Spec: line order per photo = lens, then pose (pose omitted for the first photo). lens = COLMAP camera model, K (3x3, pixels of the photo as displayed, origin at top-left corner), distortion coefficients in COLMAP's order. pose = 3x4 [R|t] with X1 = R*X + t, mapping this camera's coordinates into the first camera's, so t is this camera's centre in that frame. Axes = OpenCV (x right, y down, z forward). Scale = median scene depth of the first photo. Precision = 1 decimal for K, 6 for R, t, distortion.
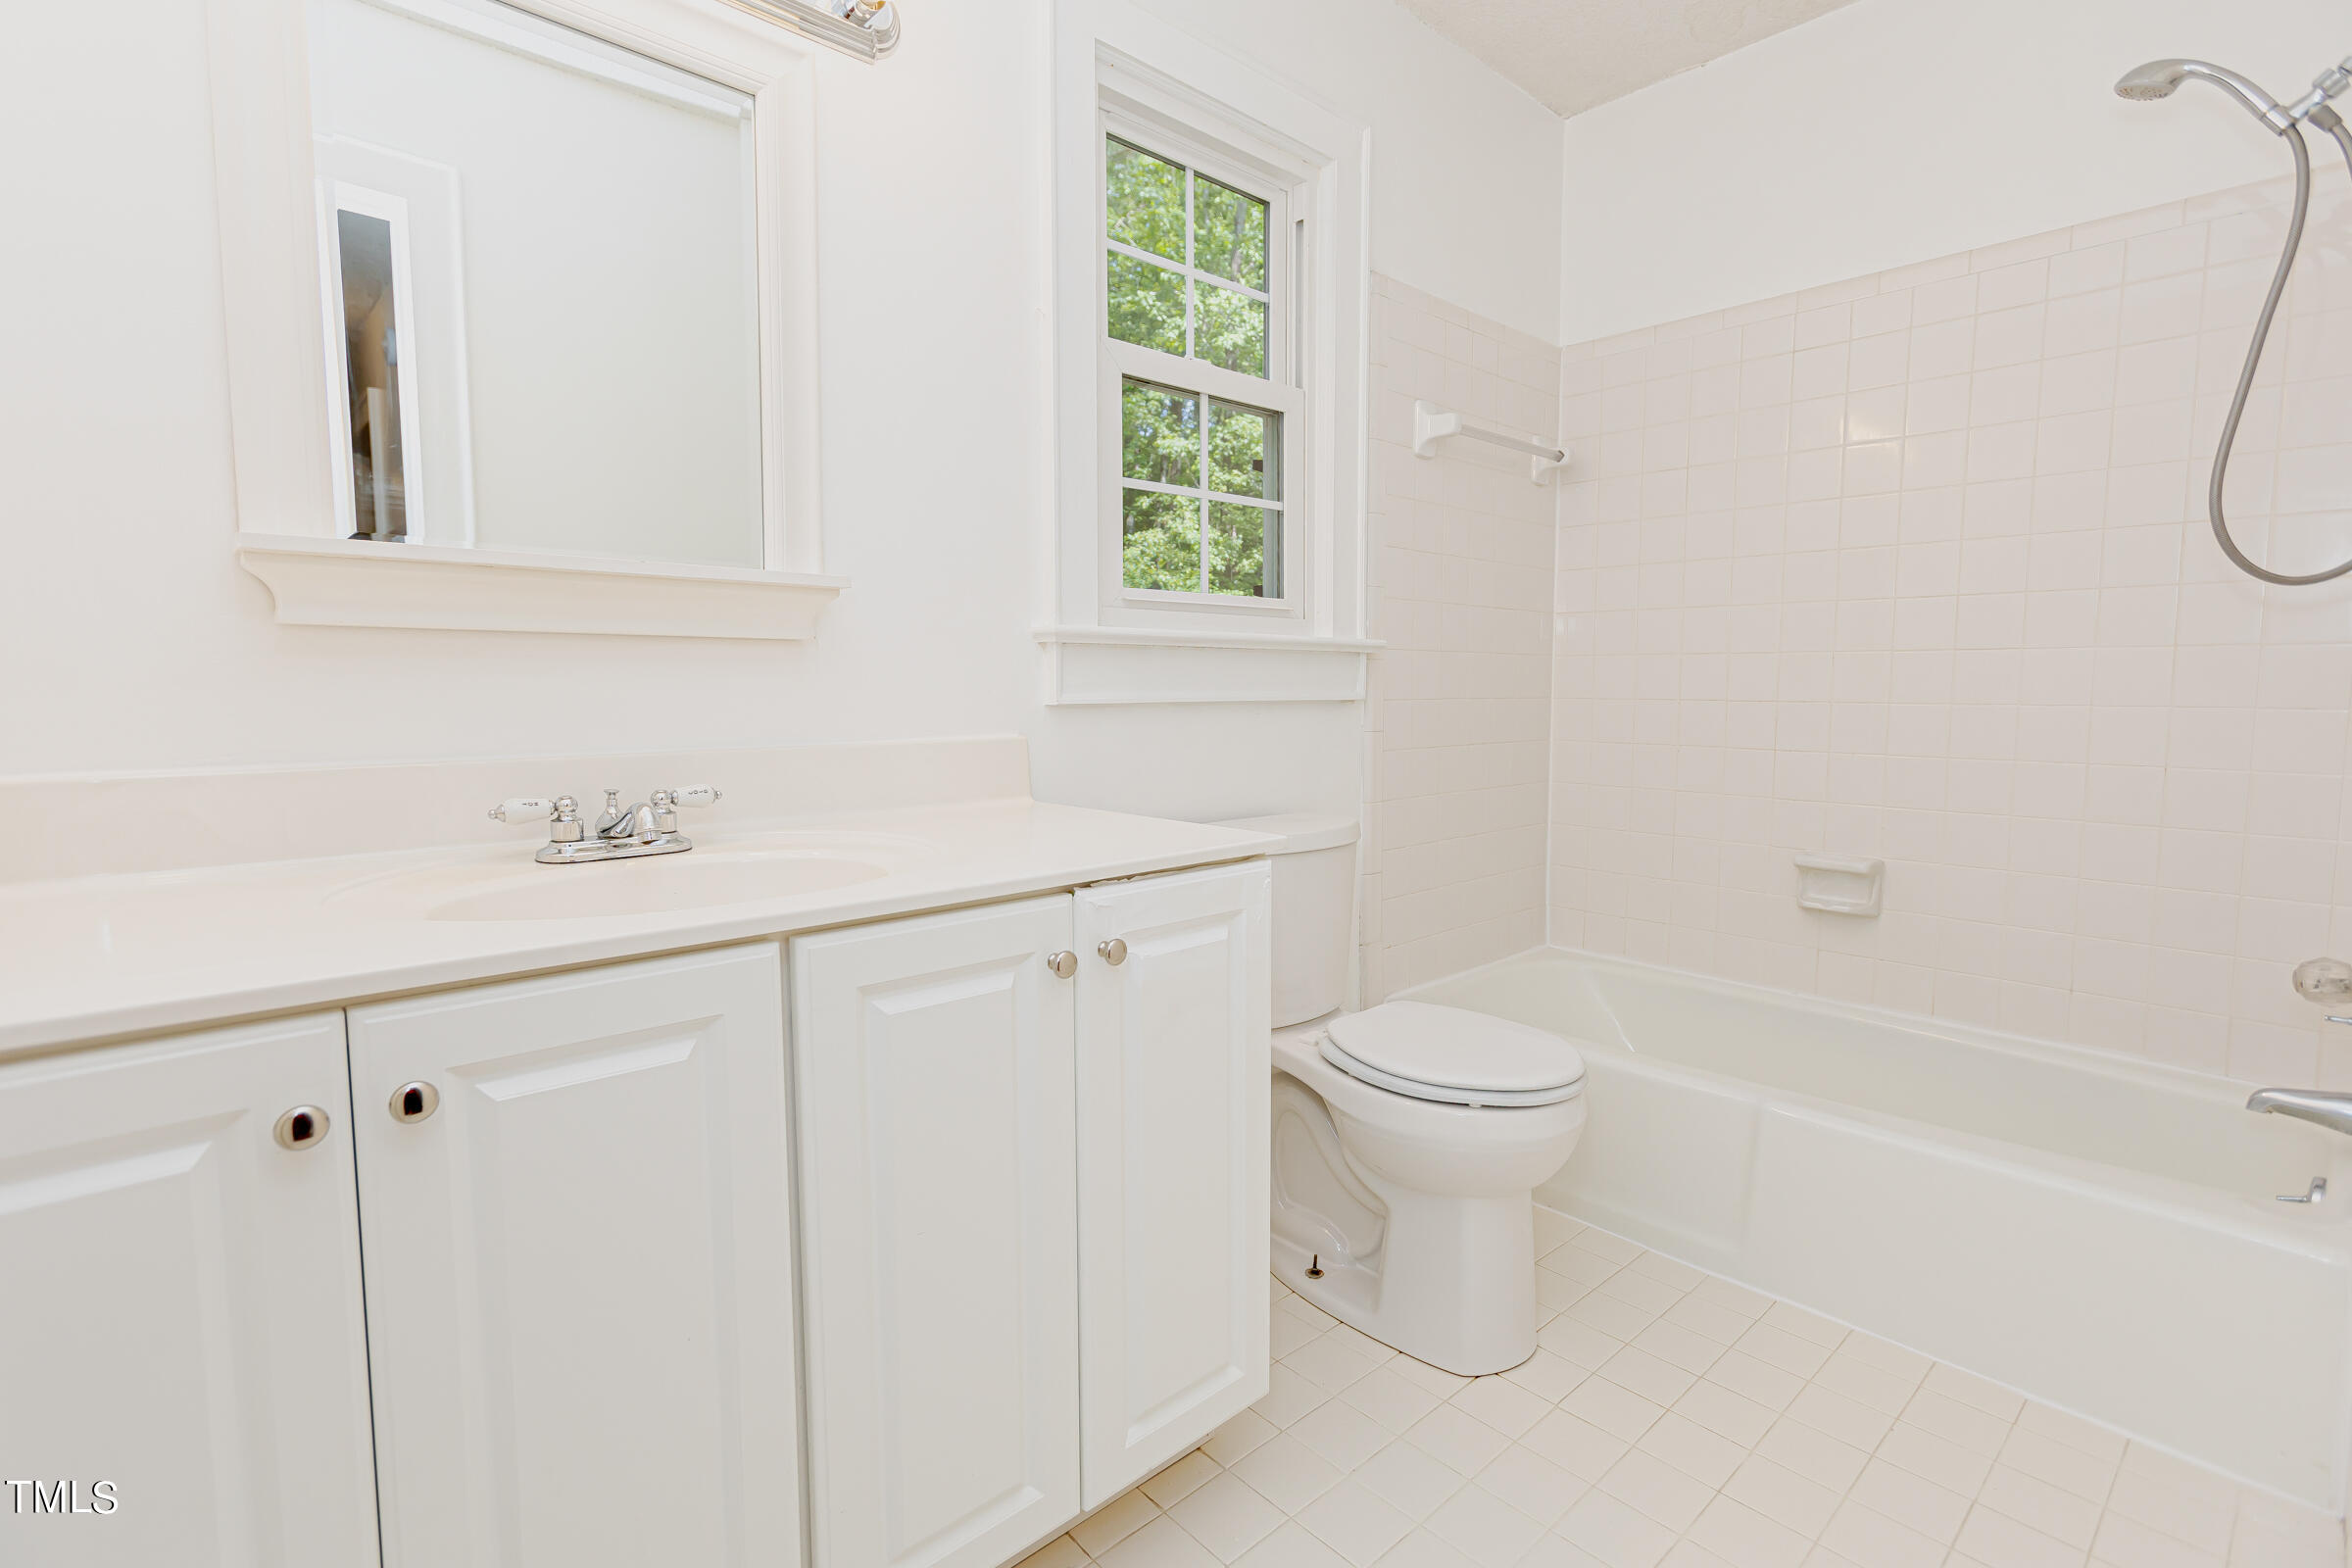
lens RADIAL K [[1106.4, 0, 1144.2], [0, 1106.4, 780.0], [0, 0, 1]] dist [-0.027931, 0.026789]
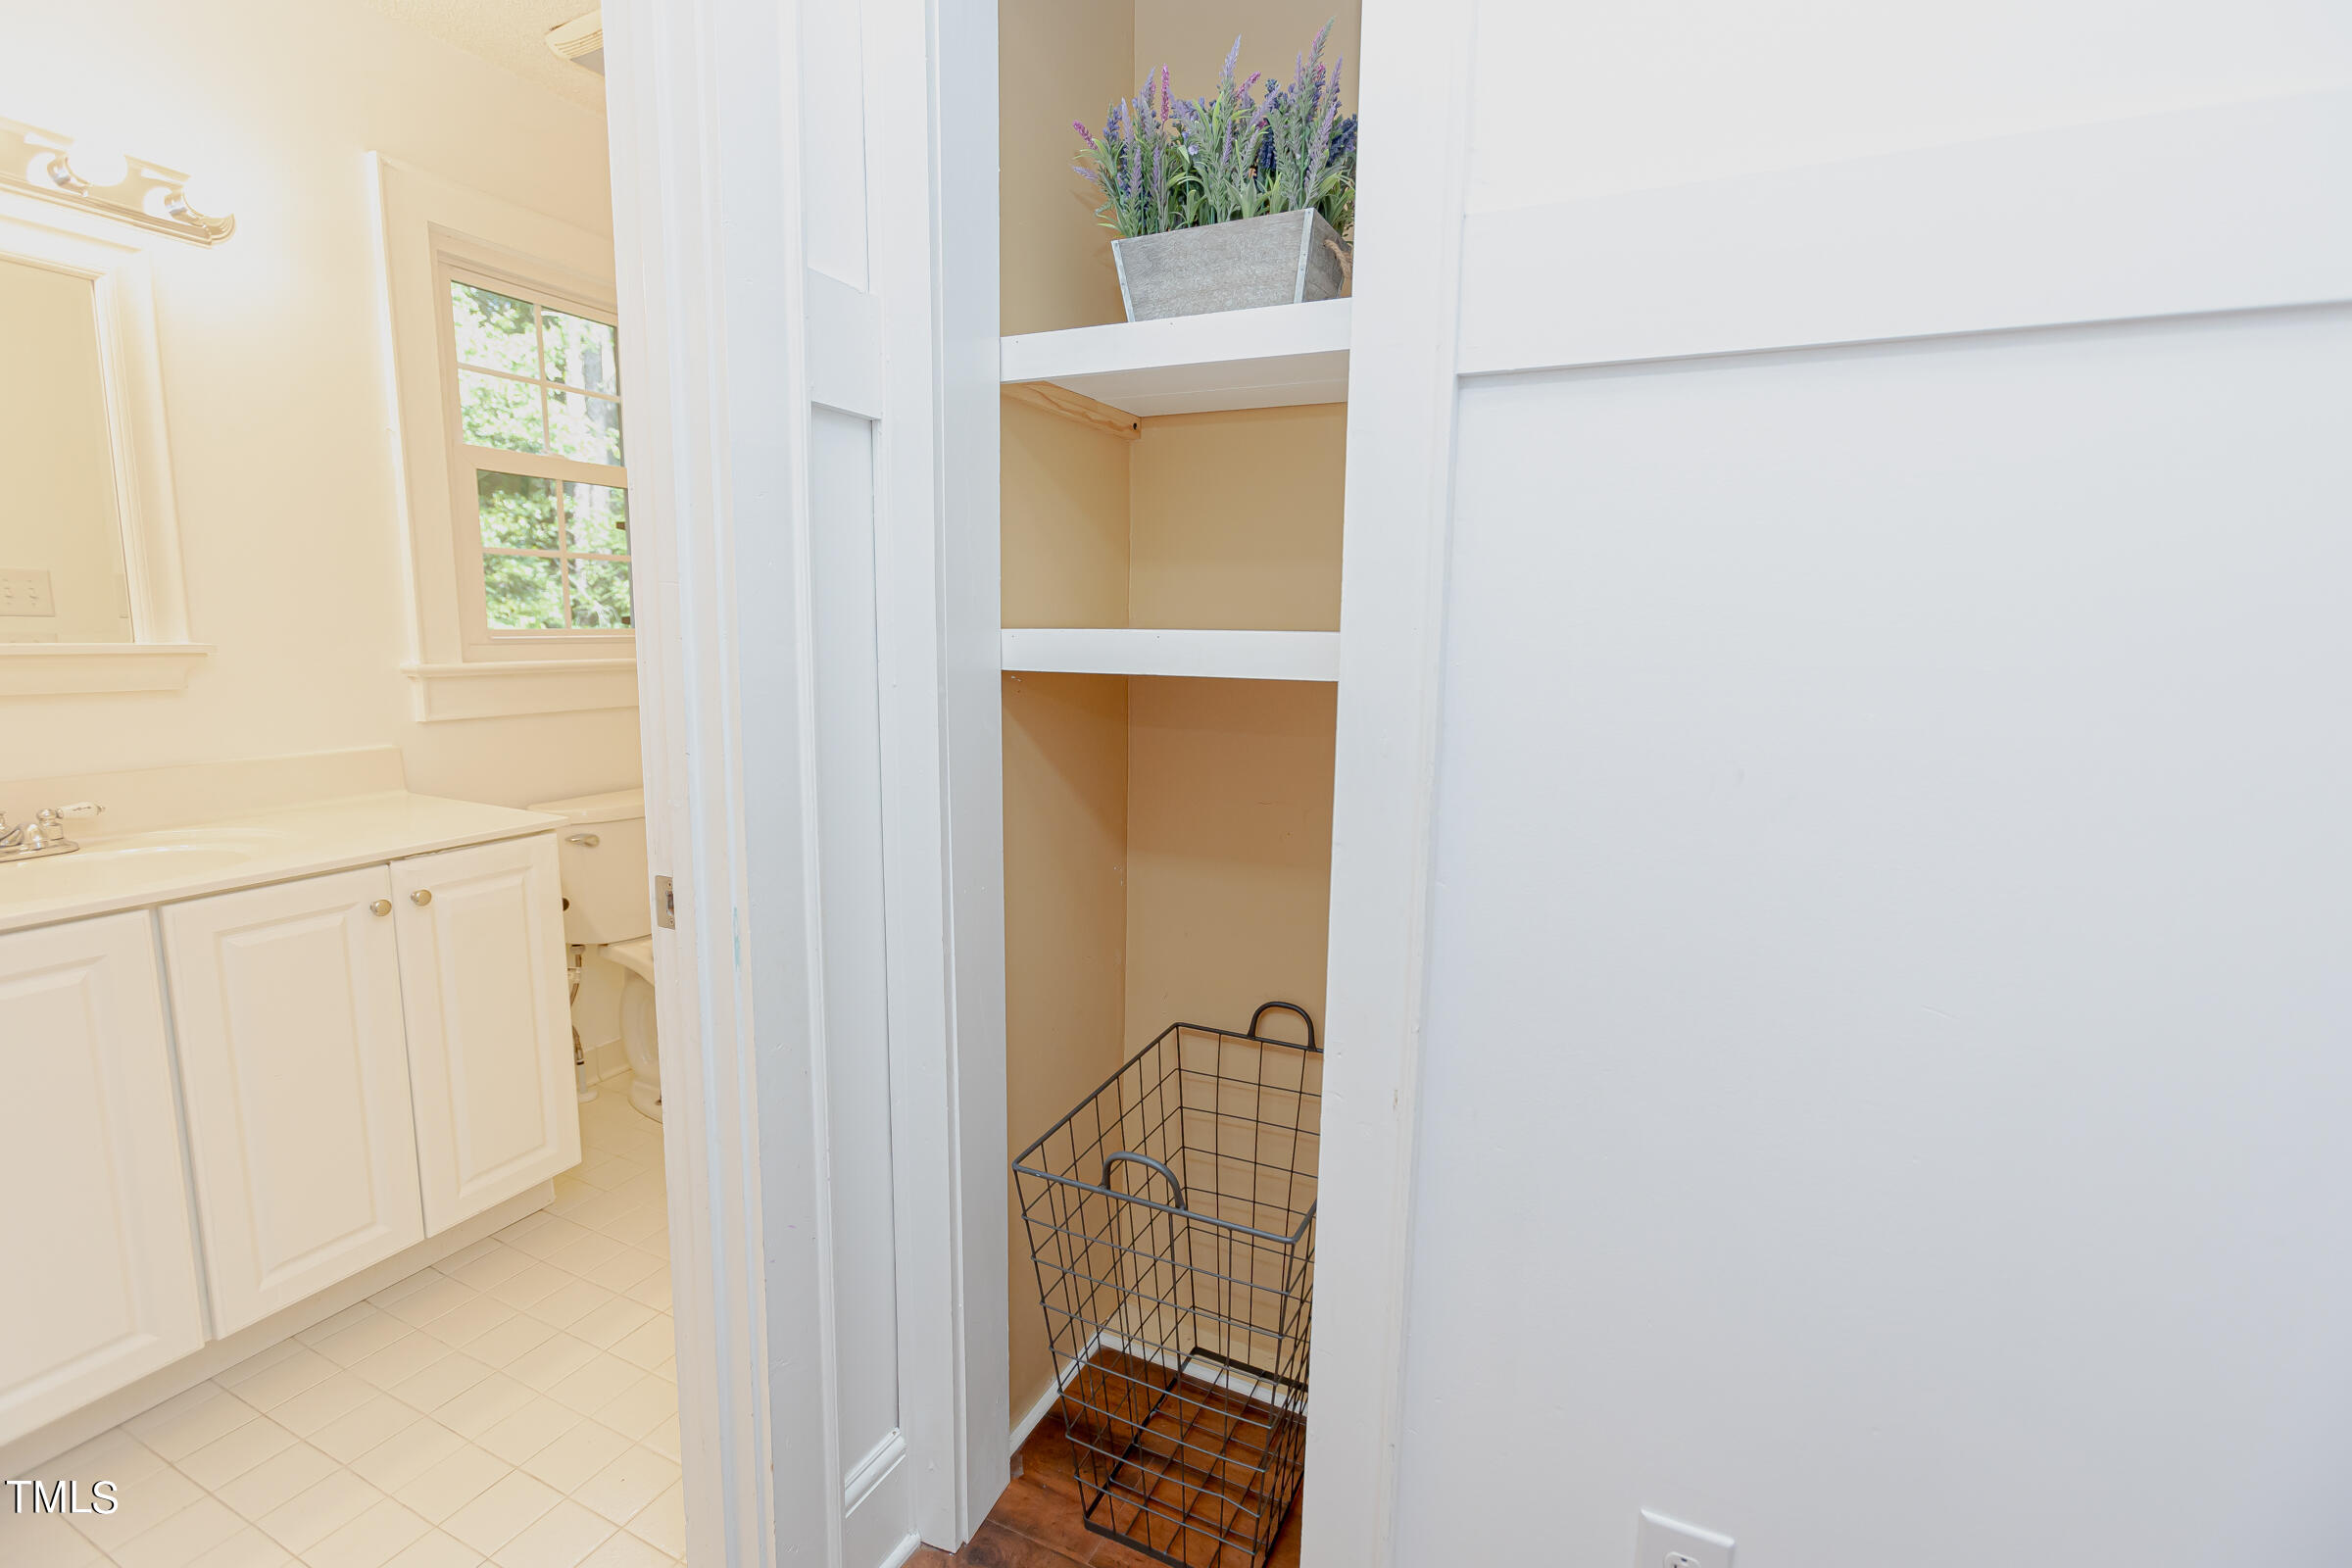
lens RADIAL K [[1061.9, 0, 1165.6], [0, 1061.9, 778.2], [0, 0, 1]] dist [0.000100, 0.000566]
pose [[0.919938, -0.040193, 0.389998, 0.334418], [0.014980, 0.997608, 0.067478, -0.098652], [-0.391778, -0.056233, 0.918340, -0.770302]]
